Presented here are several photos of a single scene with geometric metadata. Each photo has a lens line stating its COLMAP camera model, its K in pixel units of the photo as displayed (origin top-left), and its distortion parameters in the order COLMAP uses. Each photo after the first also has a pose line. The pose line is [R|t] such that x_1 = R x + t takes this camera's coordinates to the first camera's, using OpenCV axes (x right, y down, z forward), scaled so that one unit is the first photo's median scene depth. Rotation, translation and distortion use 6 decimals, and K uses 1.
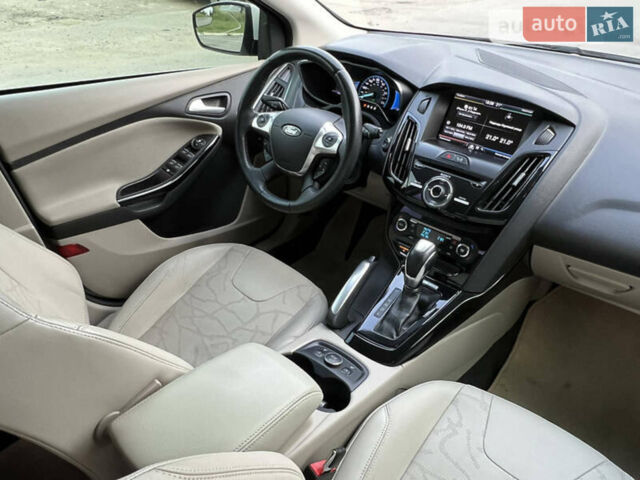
lens RADIAL K [[525.4, 0, 320.0], [0, 525.4, 240.0], [0, 0, 1]] dist [0.005941, 0.000454]
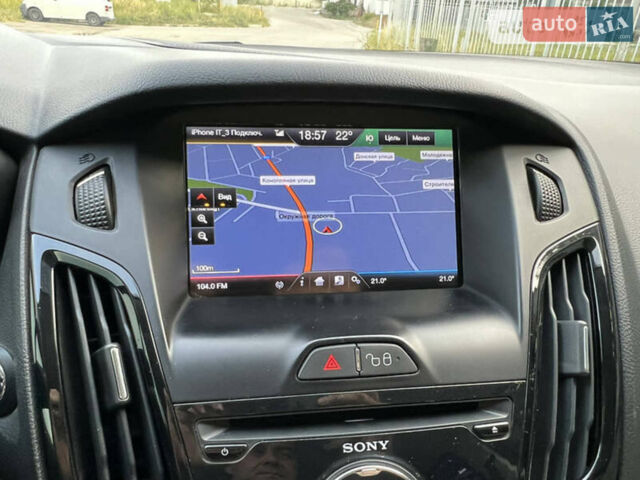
lens RADIAL K [[525.4, 0, 320.0], [0, 525.4, 240.0], [0, 0, 1]] dist [0.005941, 0.000454]
pose [[0.613619, -0.320441, 0.721657, 0.068388], [0.379648, 0.921107, 0.086193, -0.221468], [-0.692343, 0.221086, 0.686863, 0.758921]]
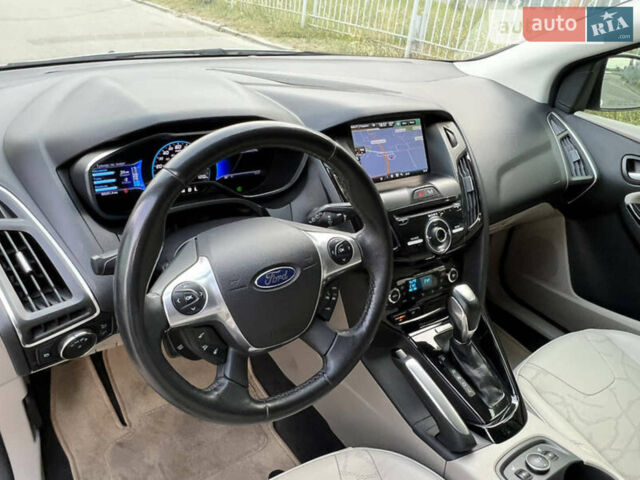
lens RADIAL K [[525.4, 0, 320.0], [0, 525.4, 240.0], [0, 0, 1]] dist [0.005941, 0.000454]
pose [[0.205120, -0.467203, 0.860027, -0.518010], [0.418477, 0.836205, 0.354454, -0.433894], [-0.884761, 0.287196, 0.367036, 0.786484]]
